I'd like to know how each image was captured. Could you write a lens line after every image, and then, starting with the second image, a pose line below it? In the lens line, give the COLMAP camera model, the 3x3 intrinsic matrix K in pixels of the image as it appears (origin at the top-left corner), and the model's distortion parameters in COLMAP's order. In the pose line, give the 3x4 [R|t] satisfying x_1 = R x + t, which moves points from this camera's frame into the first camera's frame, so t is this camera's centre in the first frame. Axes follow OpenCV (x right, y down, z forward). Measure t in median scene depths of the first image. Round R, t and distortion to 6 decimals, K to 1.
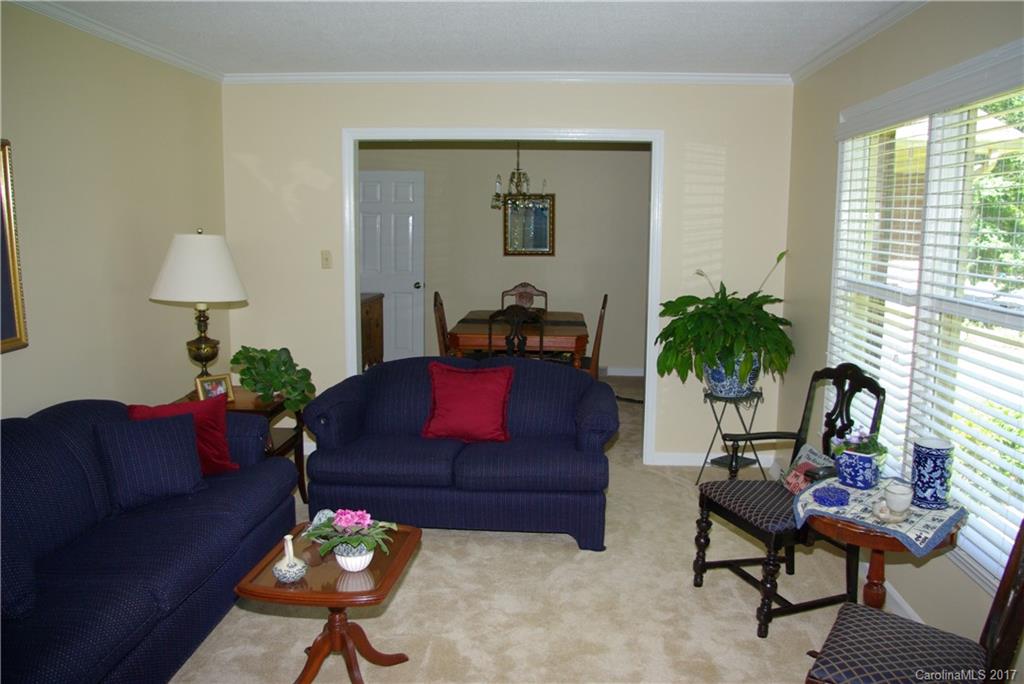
lens RADIAL K [[812.6, 0, 512.0], [0, 812.6, 342.0], [0, 0, 1]] dist [-0.087939, 0.003364]
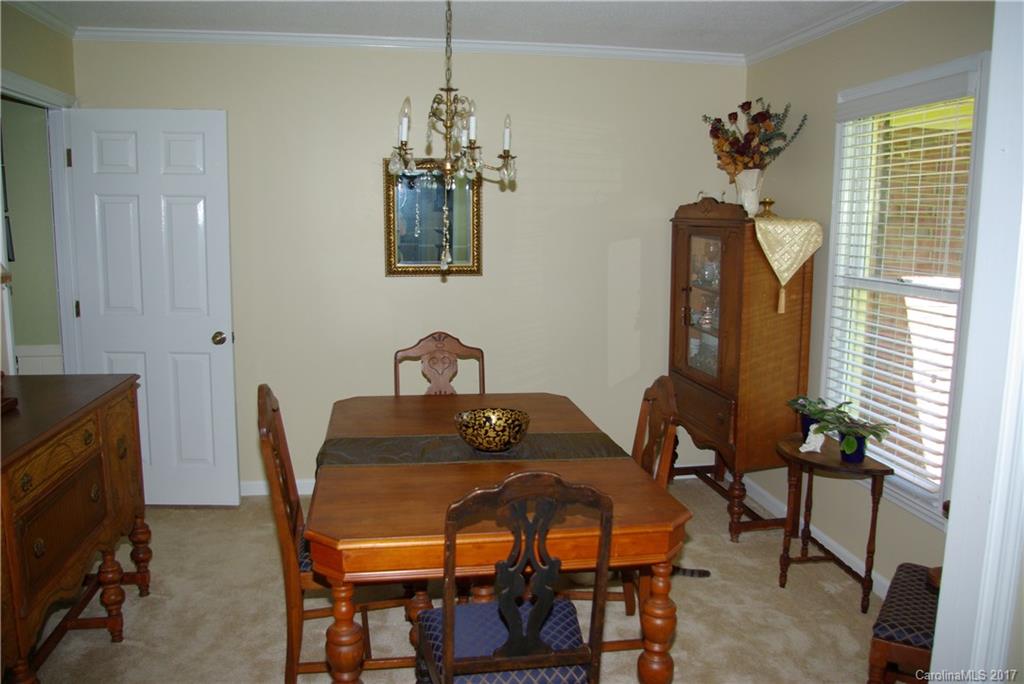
lens RADIAL K [[812.6, 0, 512.0], [0, 812.6, 342.0], [0, 0, 1]] dist [-0.087939, 0.003364]
pose [[0.975564, -0.033582, 0.217134, -0.049673], [0.031510, 0.999419, 0.012999, -0.071643], [-0.217444, -0.005839, 0.976055, 0.492921]]
